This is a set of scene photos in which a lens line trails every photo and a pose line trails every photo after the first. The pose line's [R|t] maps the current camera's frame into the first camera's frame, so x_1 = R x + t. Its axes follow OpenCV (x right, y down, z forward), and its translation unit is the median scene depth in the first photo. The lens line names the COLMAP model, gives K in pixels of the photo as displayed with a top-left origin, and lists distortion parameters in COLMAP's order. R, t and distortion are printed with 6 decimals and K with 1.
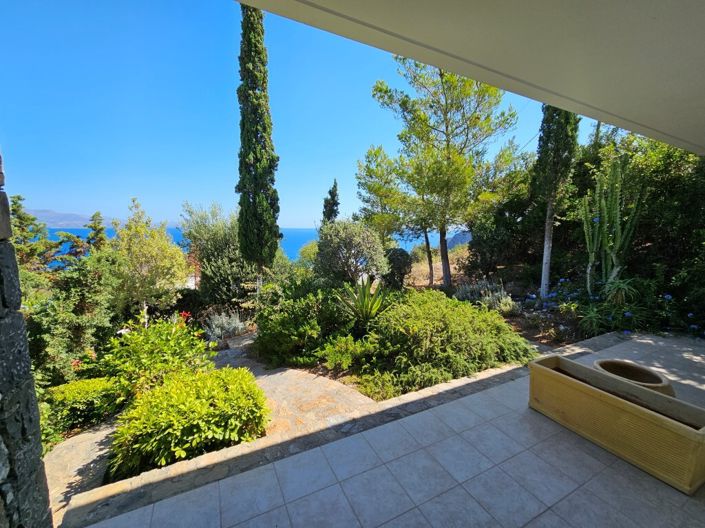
lens RADIAL K [[289.5, 0, 349.7], [0, 289.5, 263.1], [0, 0, 1]] dist [-0.000367, -0.000021]
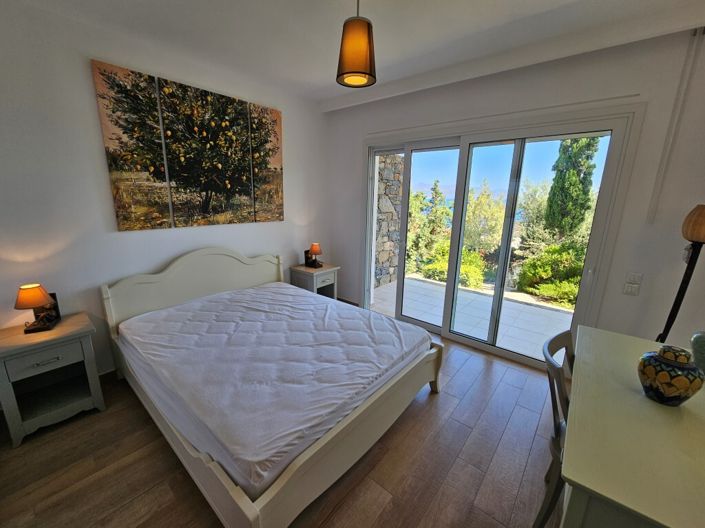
lens RADIAL K [[289.5, 0, 349.7], [0, 289.5, 263.1], [0, 0, 1]] dist [-0.000367, -0.000021]
pose [[0.395484, 0.207260, -0.894782, 0.471749], [-0.125053, 0.977286, 0.171098, 0.038603], [0.909920, 0.044229, 0.412420, -0.285930]]
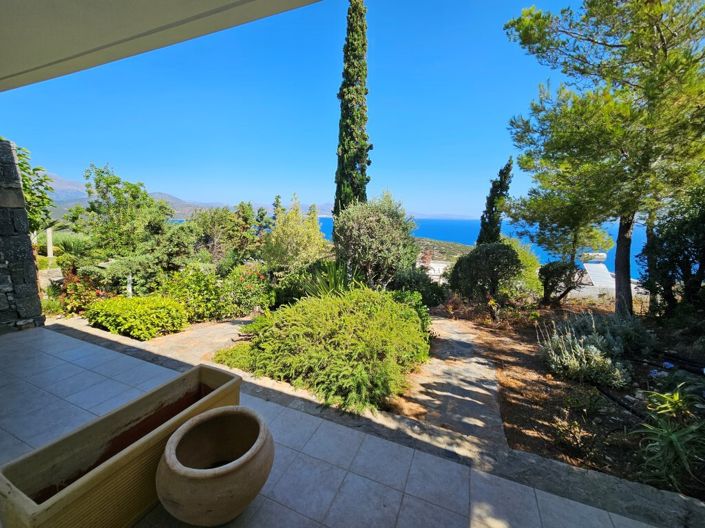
lens RADIAL K [[289.5, 0, 349.7], [0, 289.5, 263.1], [0, 0, 1]] dist [-0.000367, -0.000021]
pose [[0.651329, 0.127458, -0.748014, 0.571853], [-0.105203, 0.991439, 0.077331, -0.021643], [0.751467, 0.028326, 0.659162, 0.295871]]
